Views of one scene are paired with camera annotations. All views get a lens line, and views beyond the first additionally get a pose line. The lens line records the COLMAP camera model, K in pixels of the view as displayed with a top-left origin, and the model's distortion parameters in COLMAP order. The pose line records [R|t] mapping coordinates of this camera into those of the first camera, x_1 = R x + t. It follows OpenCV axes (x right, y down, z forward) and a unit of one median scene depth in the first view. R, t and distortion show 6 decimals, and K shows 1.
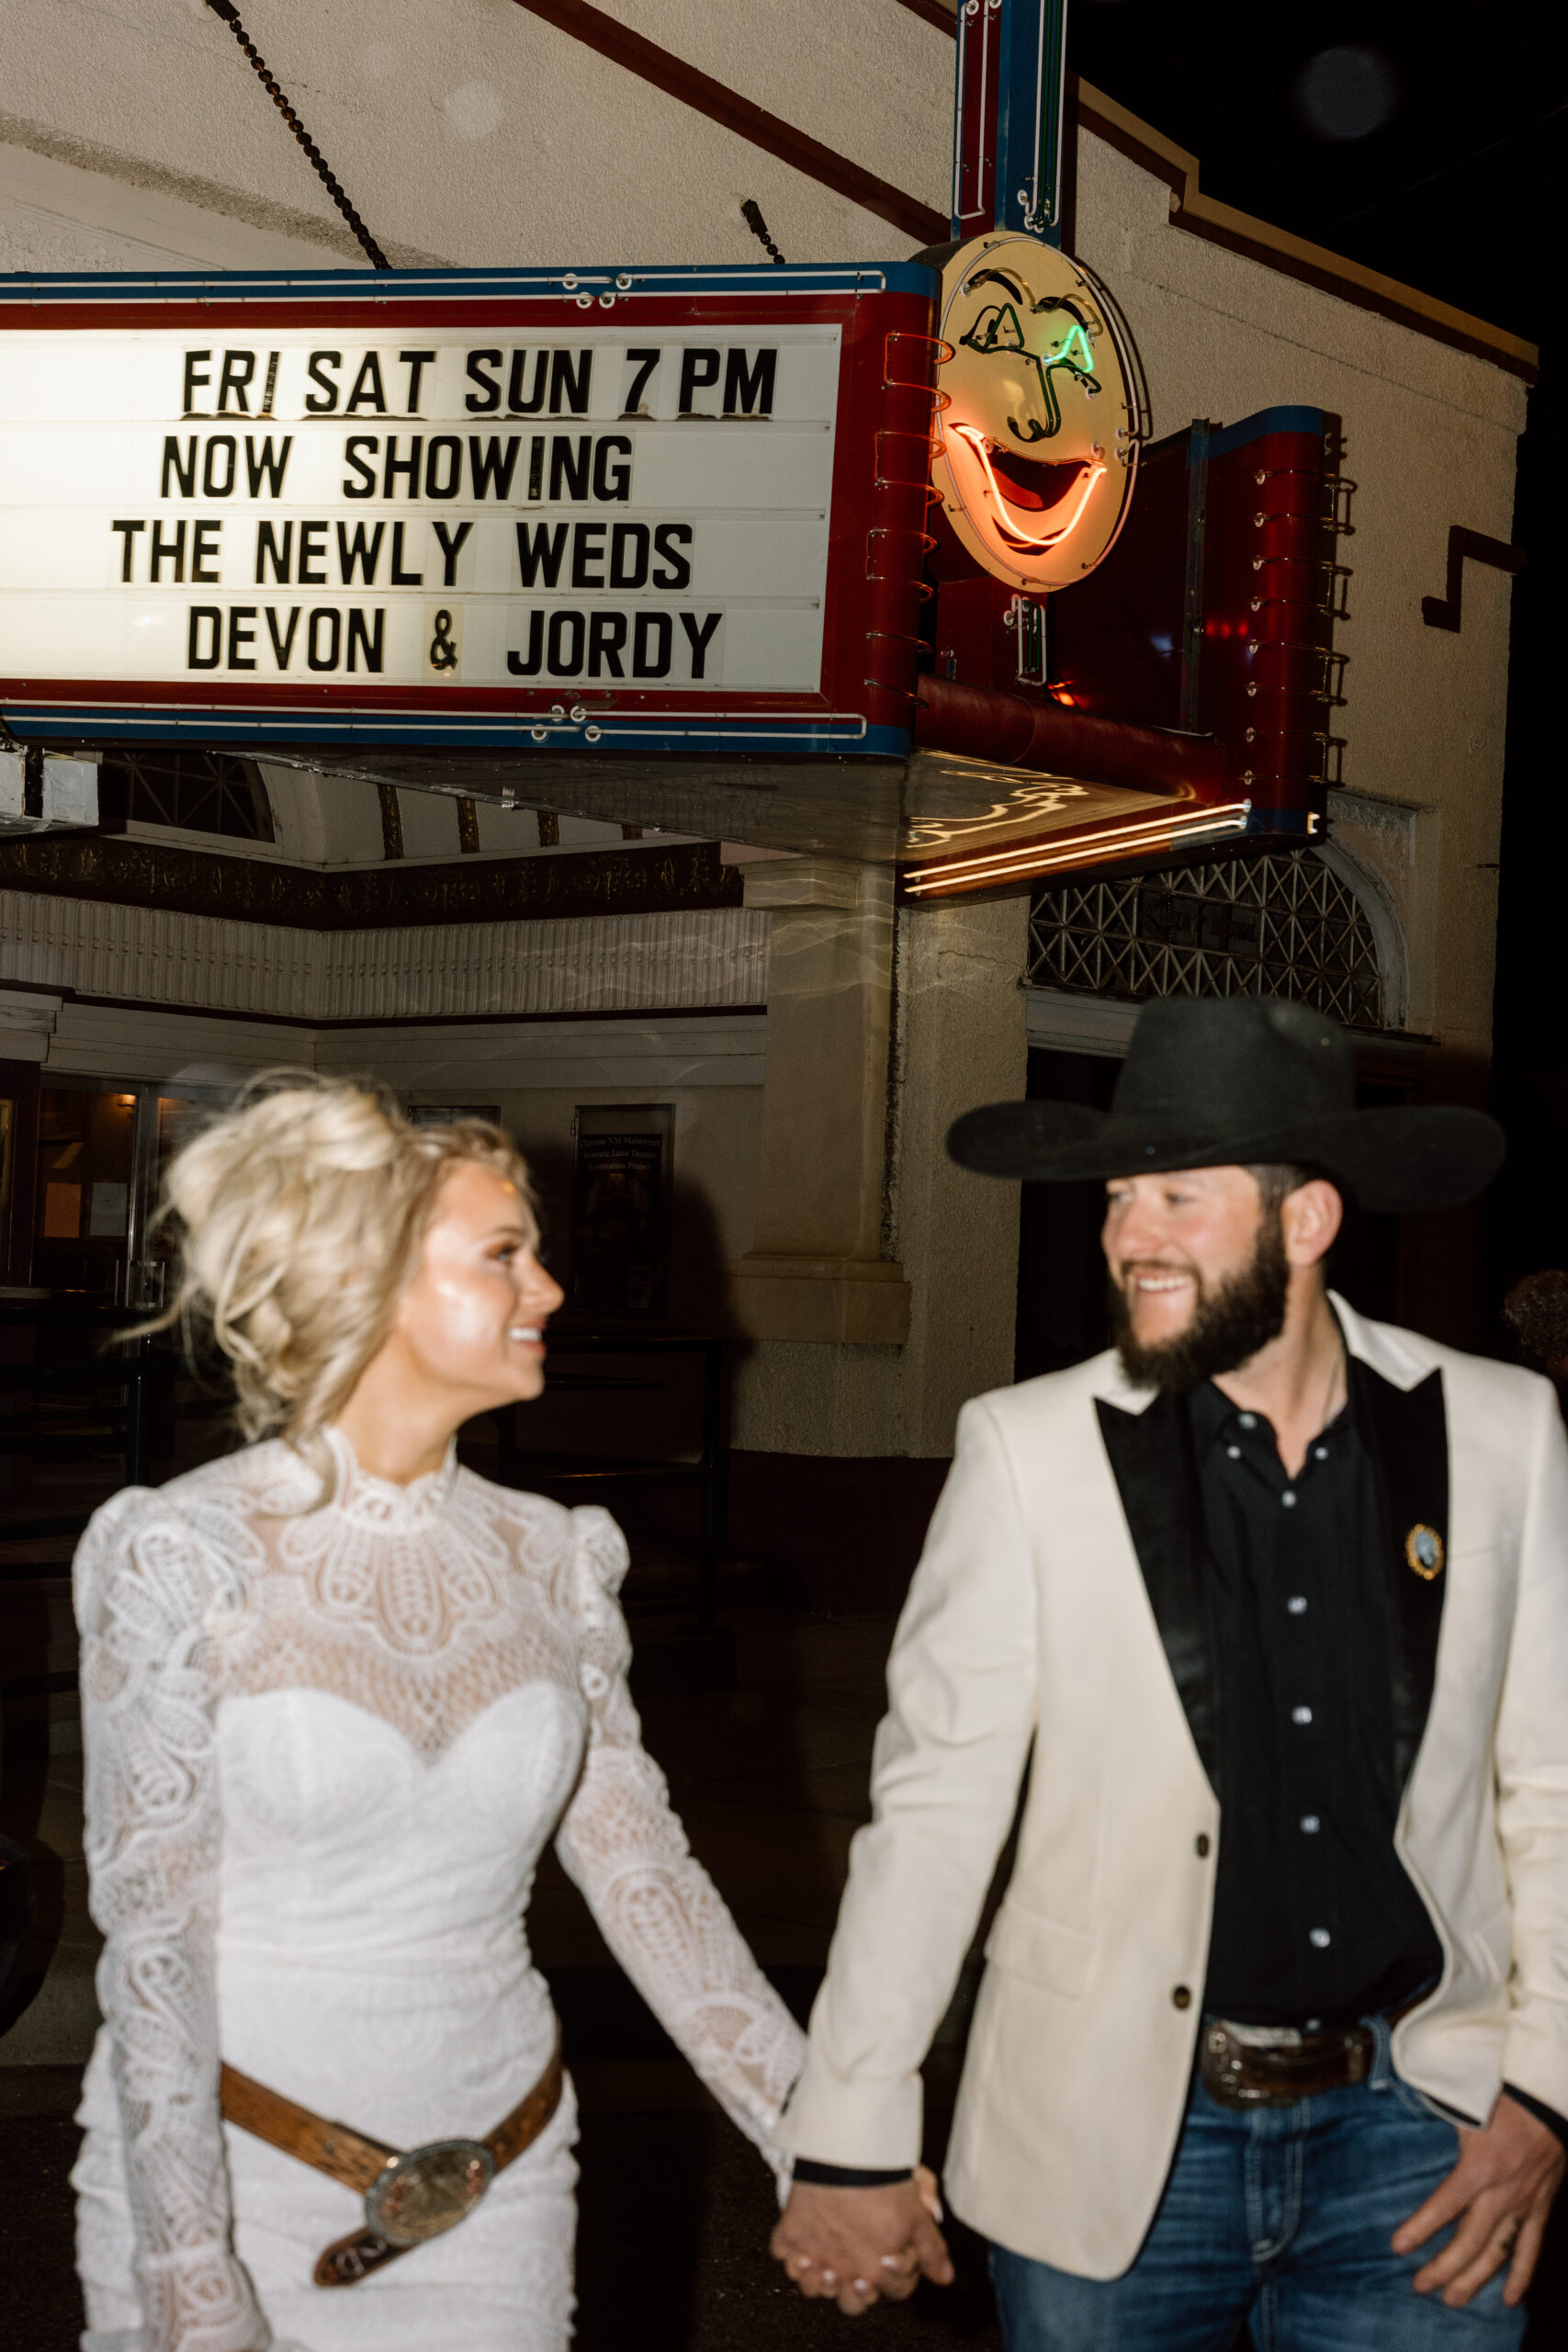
lens RADIAL K [[3375.9, 0, 823.6], [0, 3375.9, 1178.2], [0, 0, 1]] dist [0.042578, -0.053433]
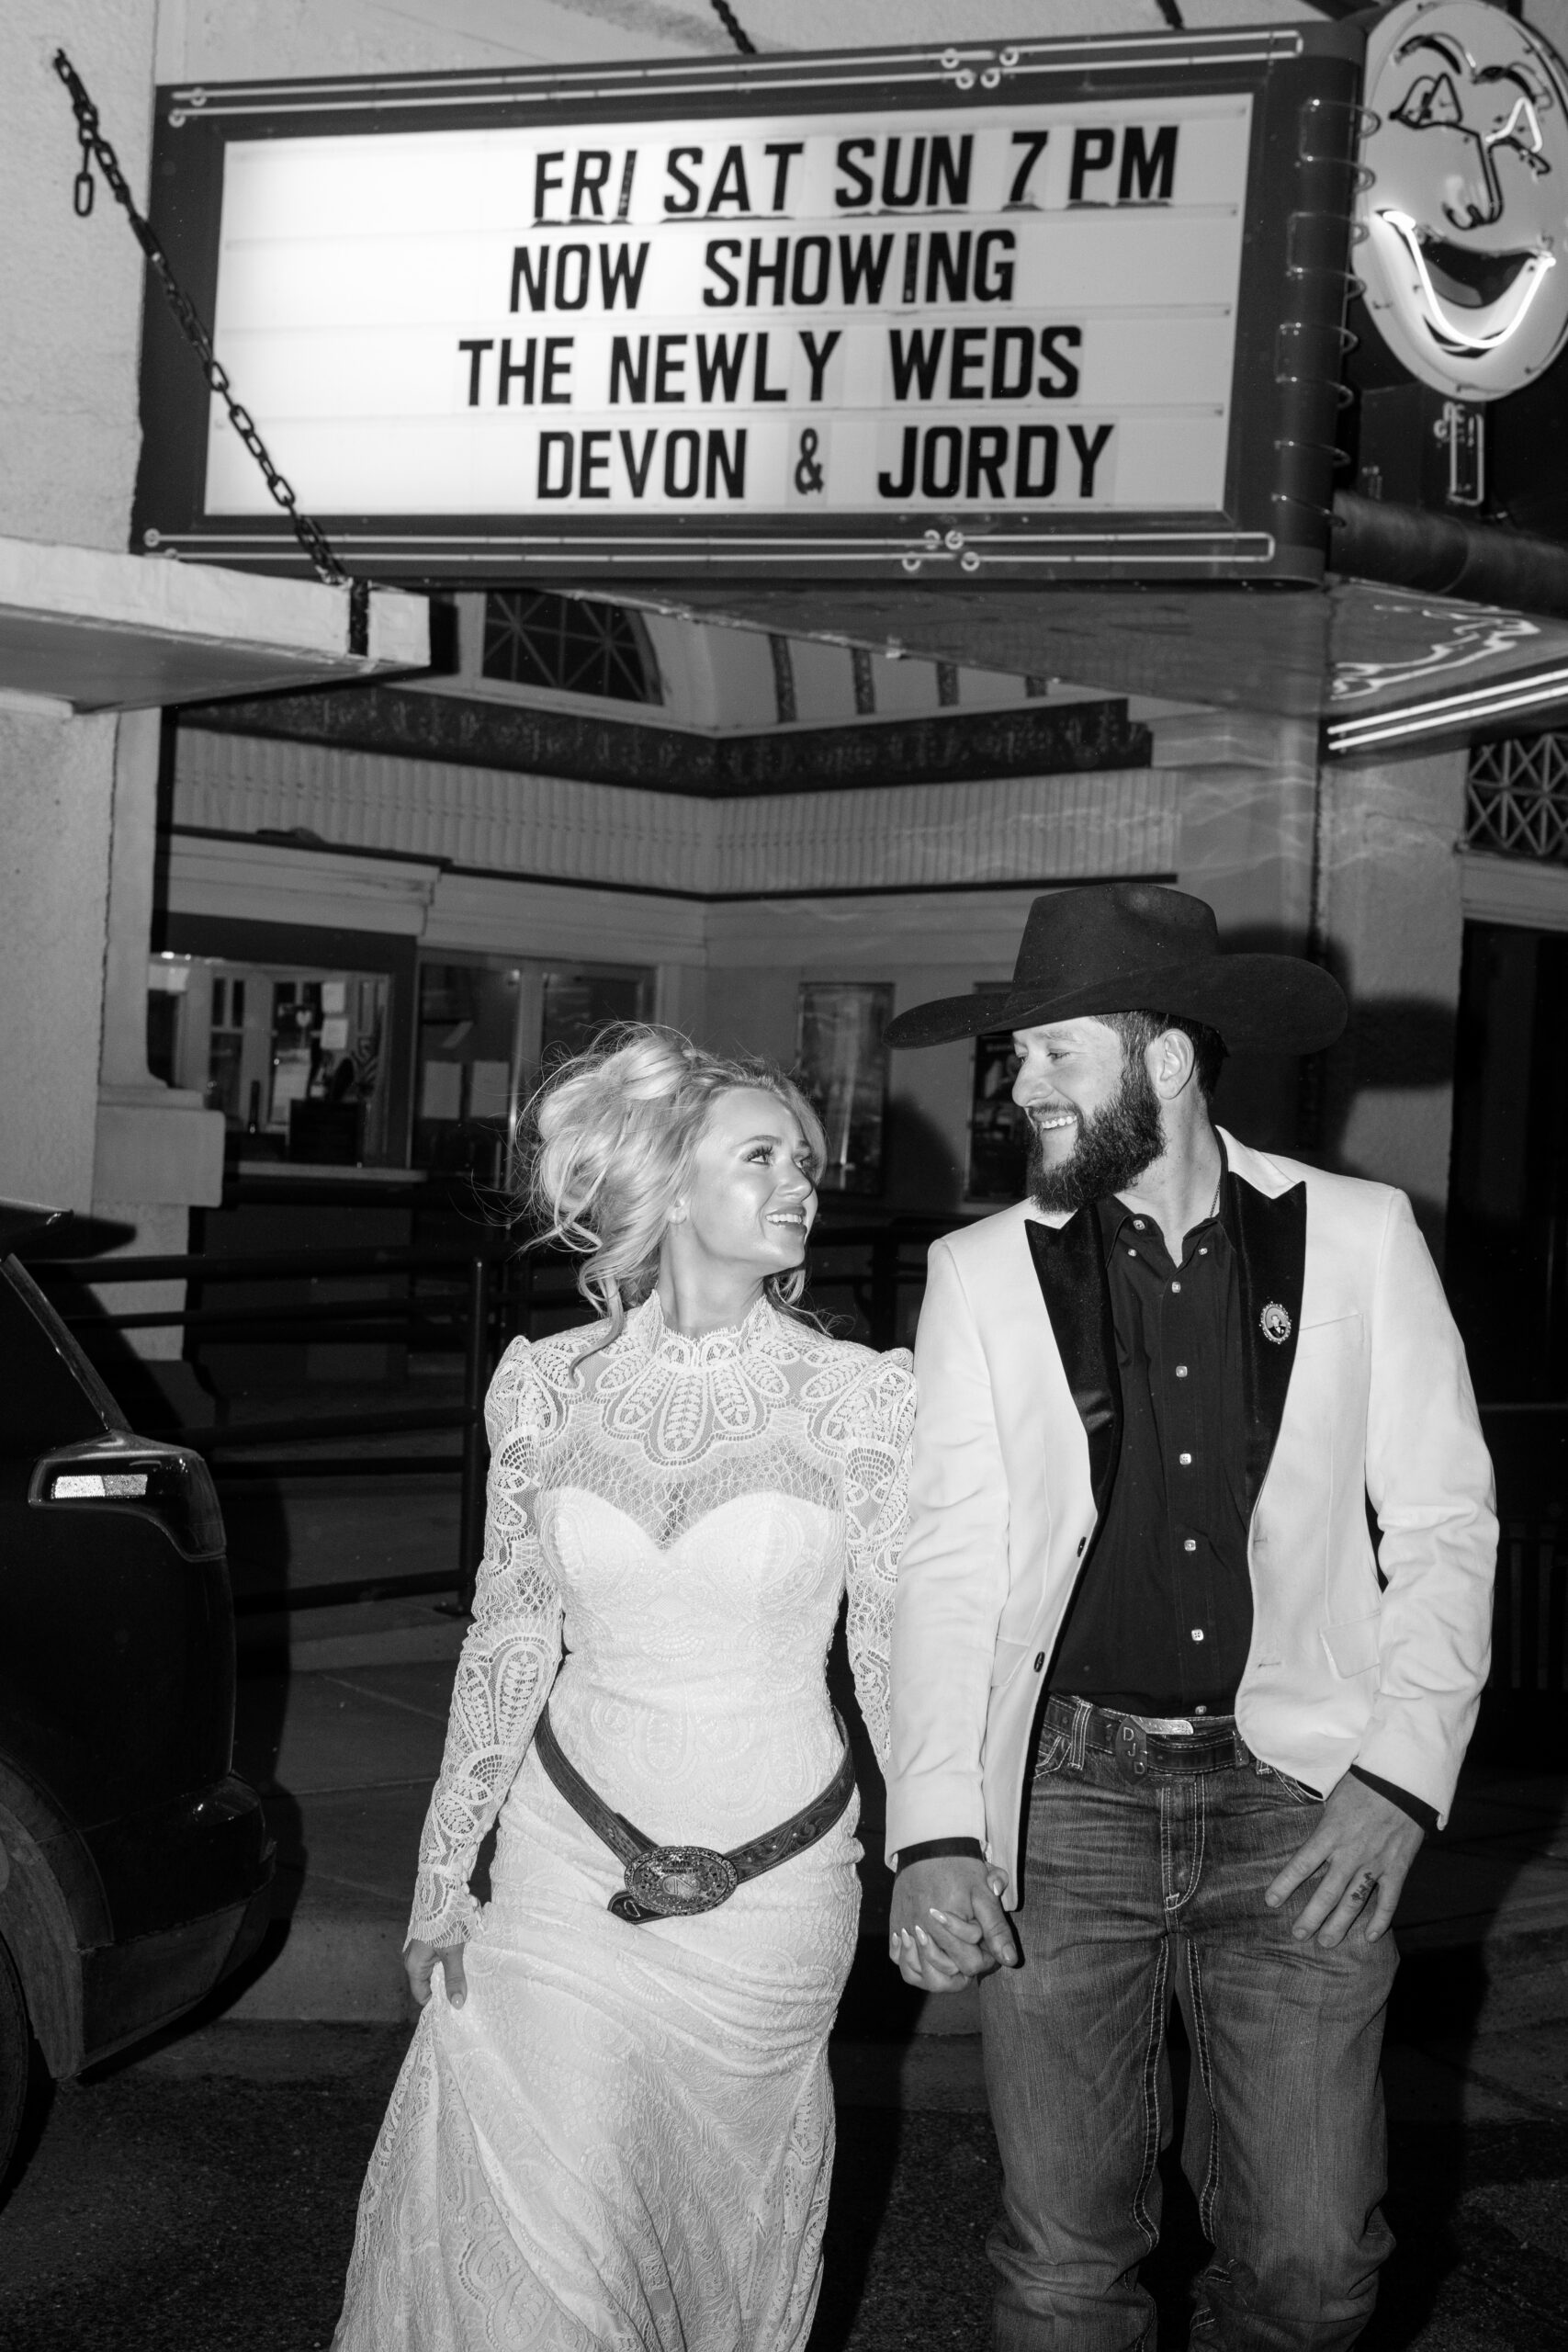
lens RADIAL K [[3384.3, 0, 816.4], [0, 3384.3, 1226.3], [0, 0, 1]] dist [0.022200, -0.053850]
pose [[0.990846, 0.012873, -0.134385, 0.015103], [-0.007010, 0.999007, 0.044007, 0.007057], [0.134818, -0.042663, 0.989952, 0.084241]]
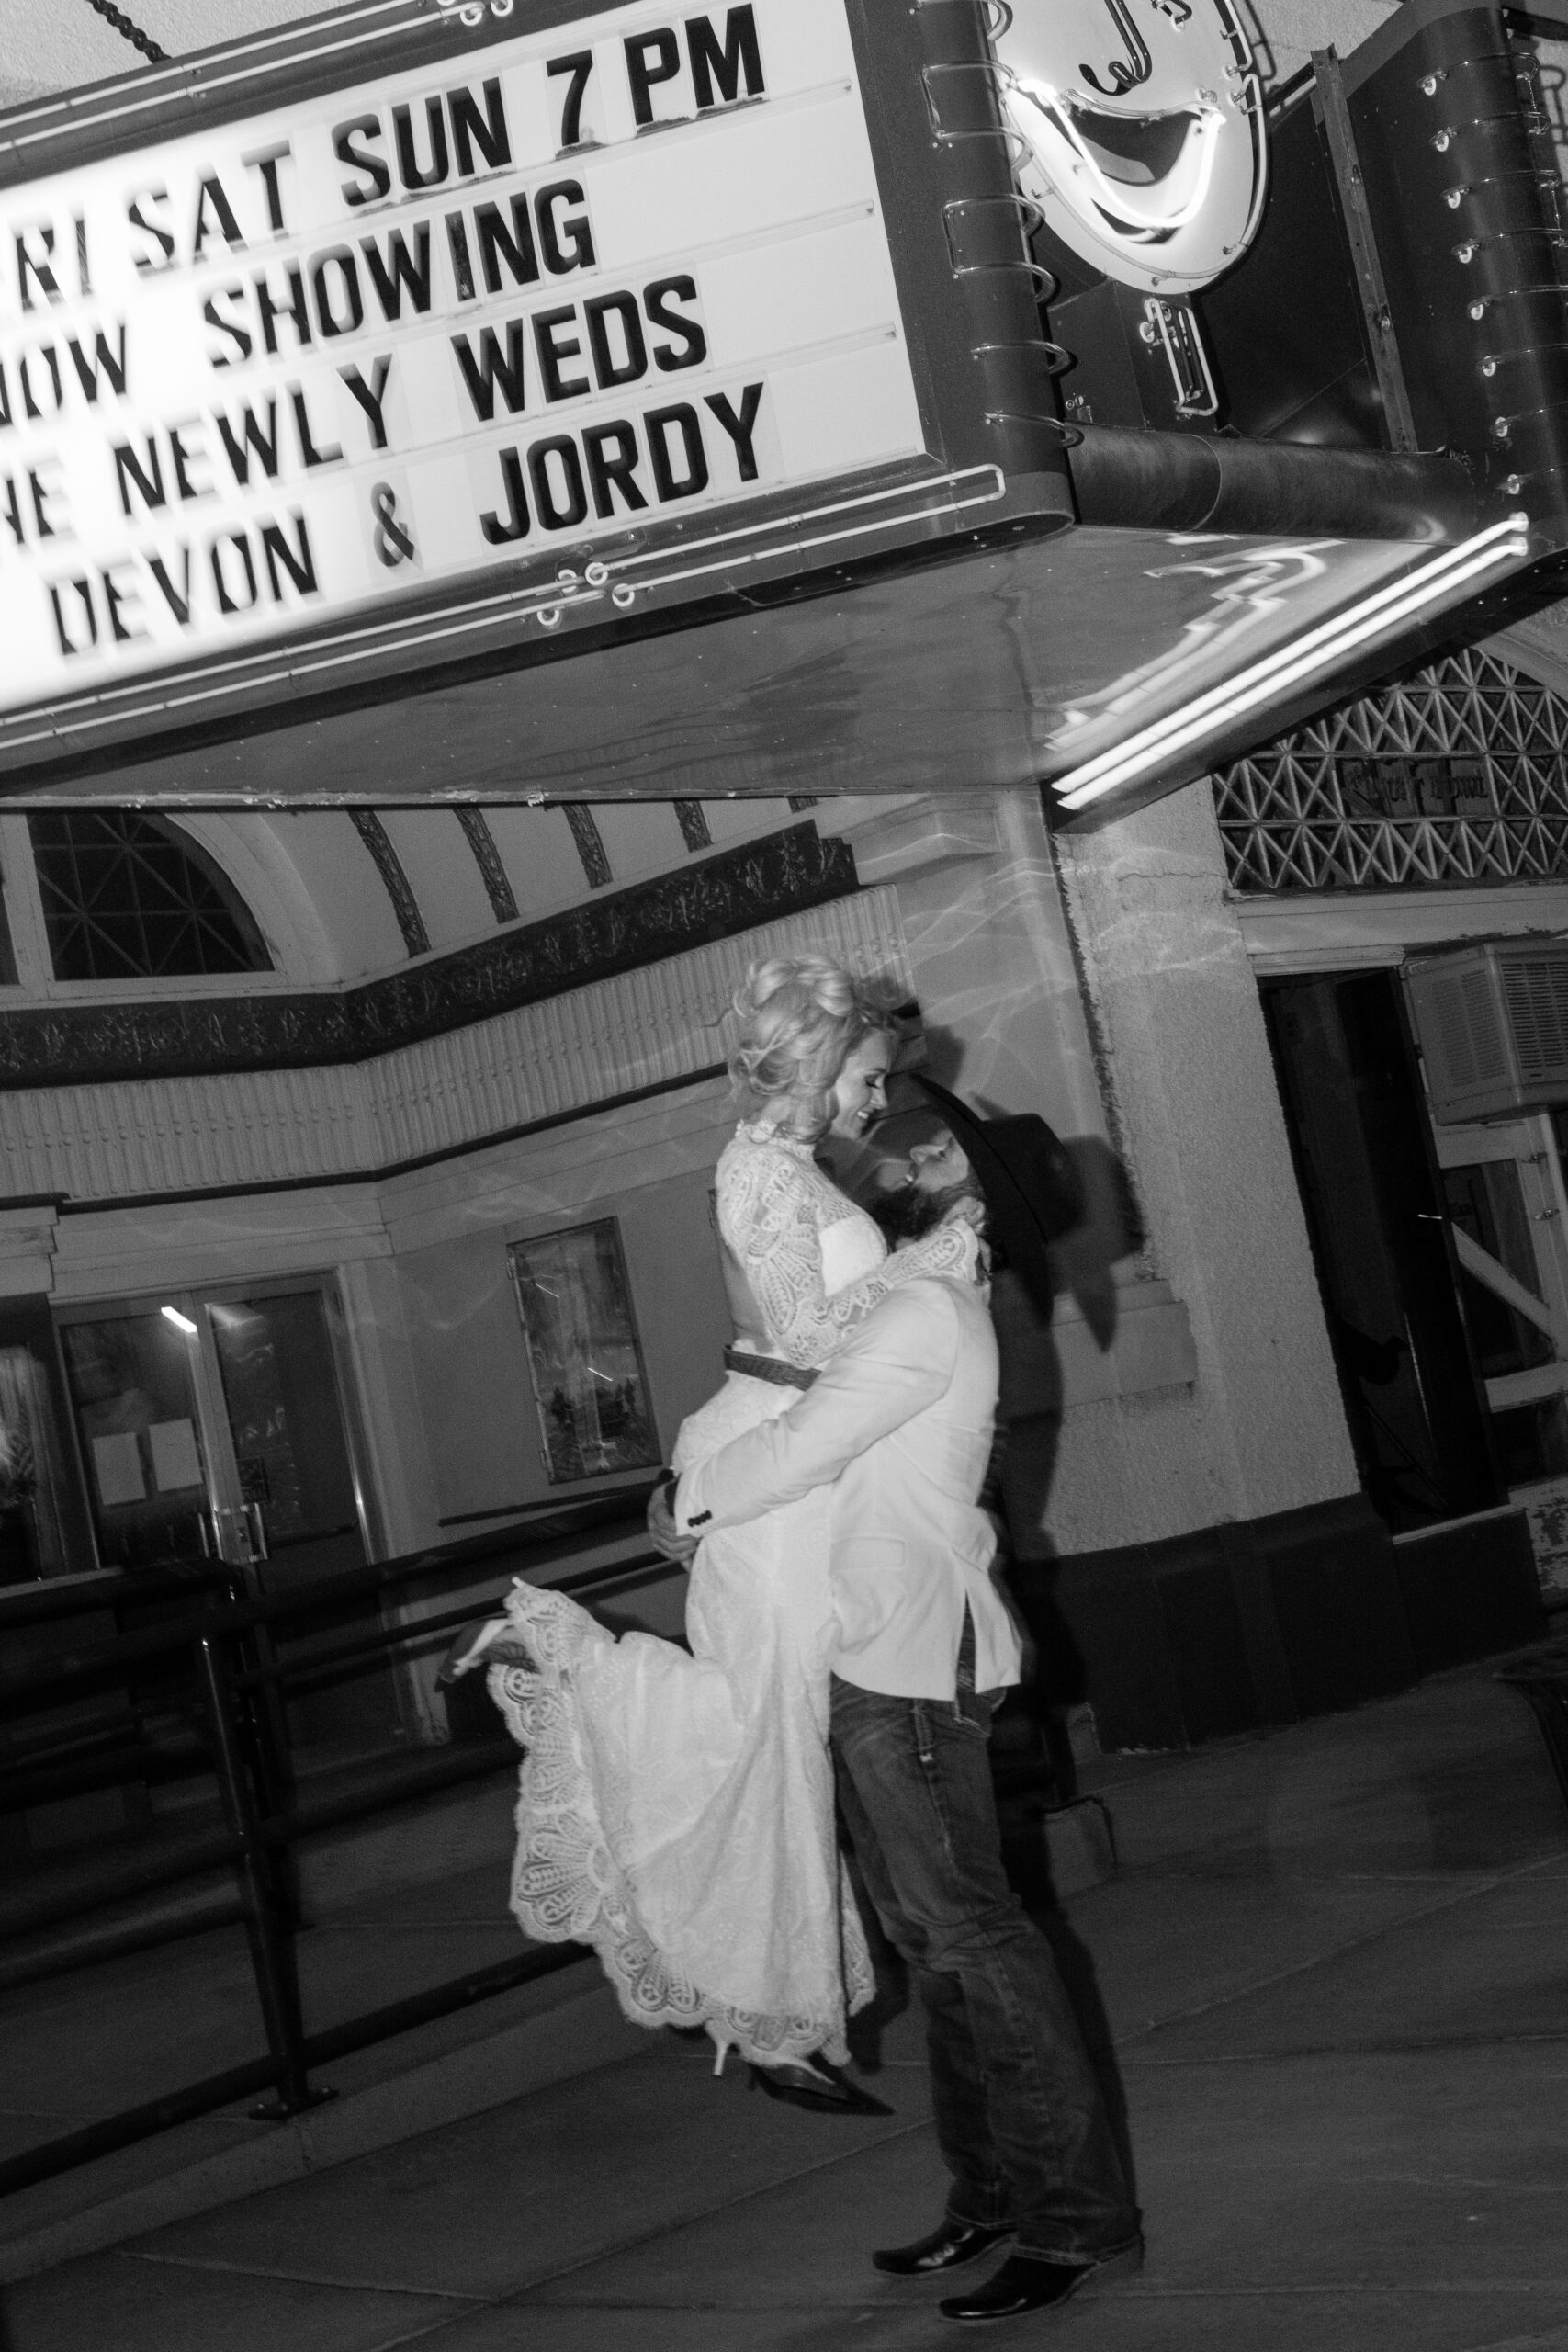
lens RADIAL K [[3326.6, 0, 784.0], [0, 3326.6, 1176.0], [0, 0, 1]] dist [0.013219, -0.006779]
pose [[0.971486, -0.234358, -0.035943, -0.038670], [0.232287, 0.971156, -0.053838, 0.030588], [0.047523, 0.043954, 0.997903, 0.310219]]
